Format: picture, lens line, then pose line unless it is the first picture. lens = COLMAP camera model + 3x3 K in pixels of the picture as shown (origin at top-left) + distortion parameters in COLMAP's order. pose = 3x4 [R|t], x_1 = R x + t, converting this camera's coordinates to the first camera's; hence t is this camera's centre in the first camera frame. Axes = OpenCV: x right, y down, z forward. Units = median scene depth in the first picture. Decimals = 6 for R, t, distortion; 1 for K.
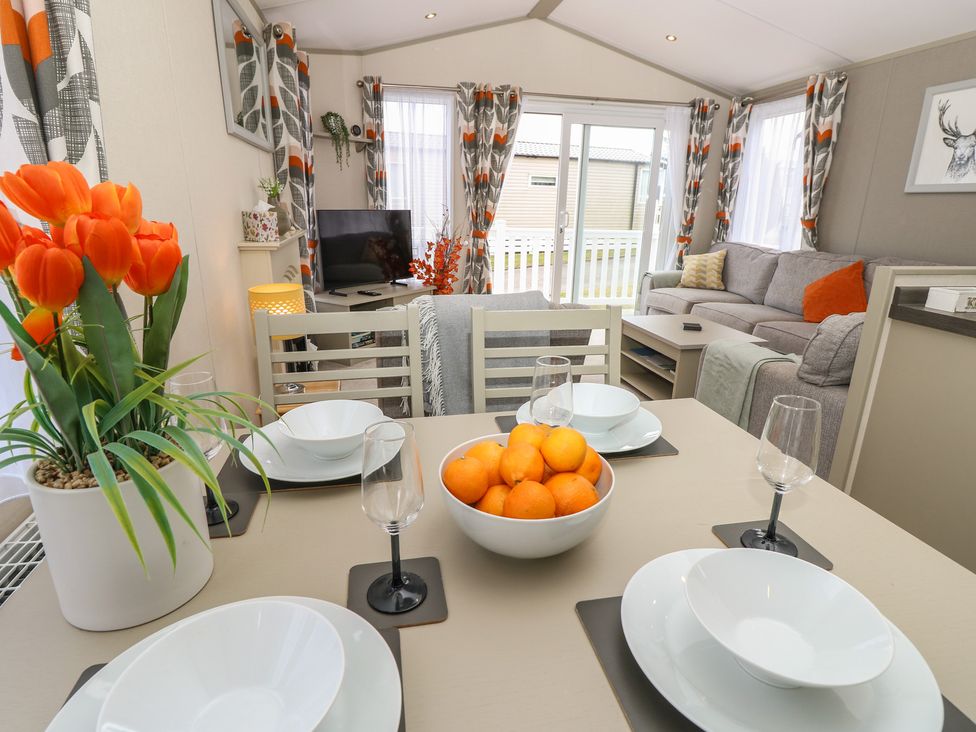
lens RADIAL K [[527.5, 0, 487.4], [0, 527.5, 366.9], [0, 0, 1]] dist [-0.010798, -0.004089]
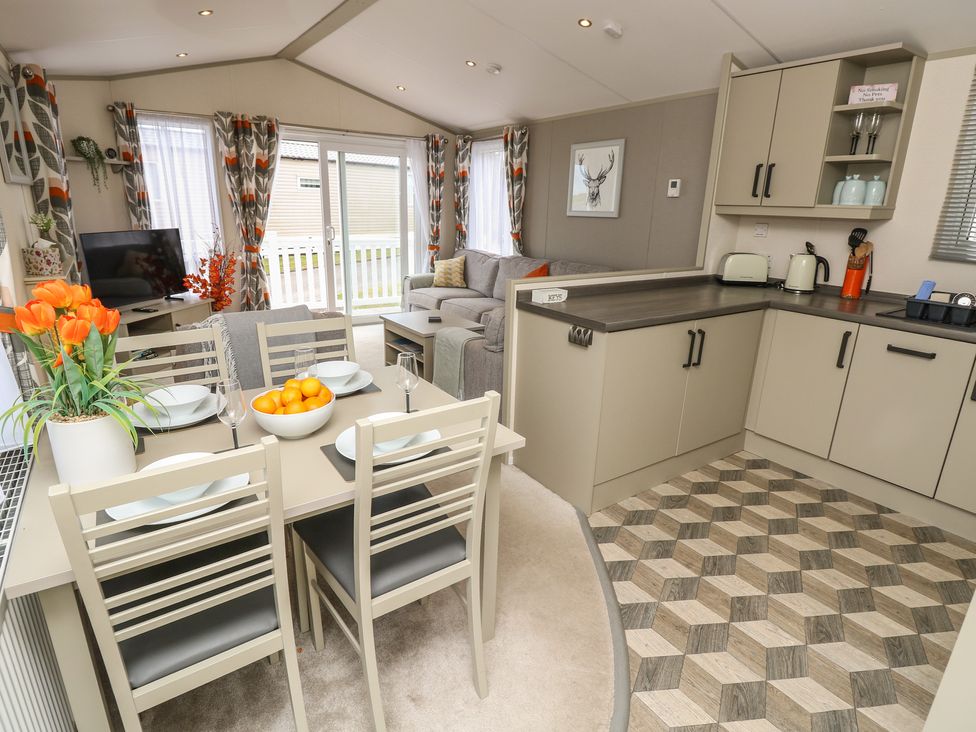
lens RADIAL K [[516.4, 0, 479.4], [0, 516.4, 366.1], [0, 0, 1]] dist [-0.002786, -0.010317]
pose [[0.923694, -0.108422, 0.367469, 0.001905], [0.105774, 0.994013, 0.027403, 0.013163], [-0.368239, 0.013557, 0.929632, -0.194619]]
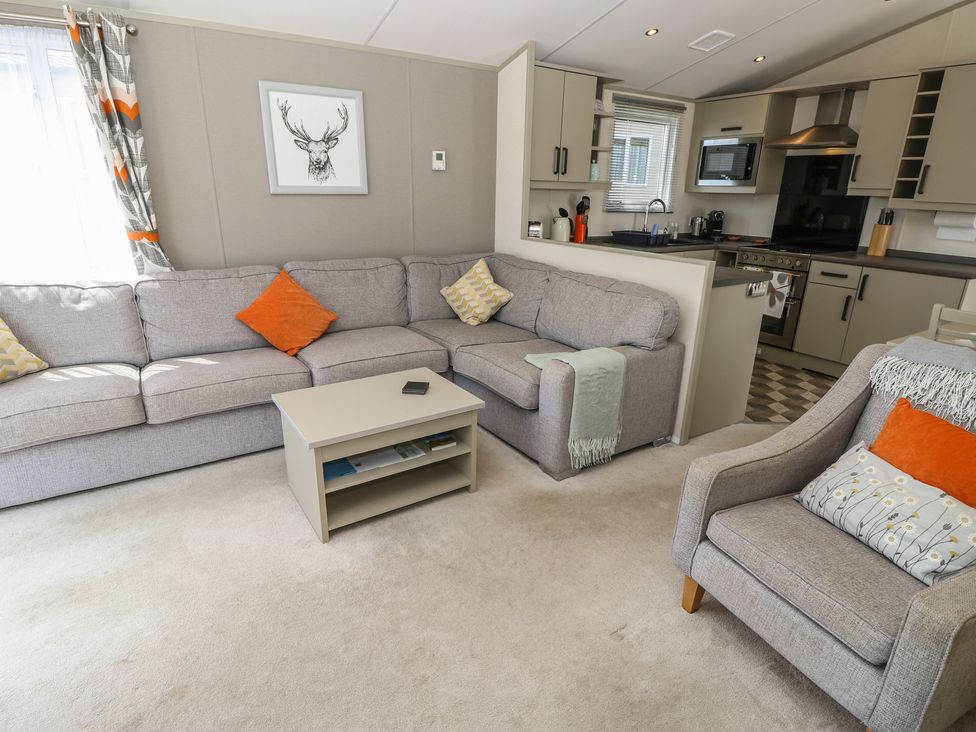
lens RADIAL K [[516.4, 0, 485.9], [0, 516.4, 368.6], [0, 0, 1]] dist [-0.002786, -0.010317]
pose [[-0.347270, -0.324888, 0.879688, -0.214121], [0.260196, 0.867855, 0.423233, -0.290053], [-0.900945, 0.375867, -0.216845, 0.798779]]
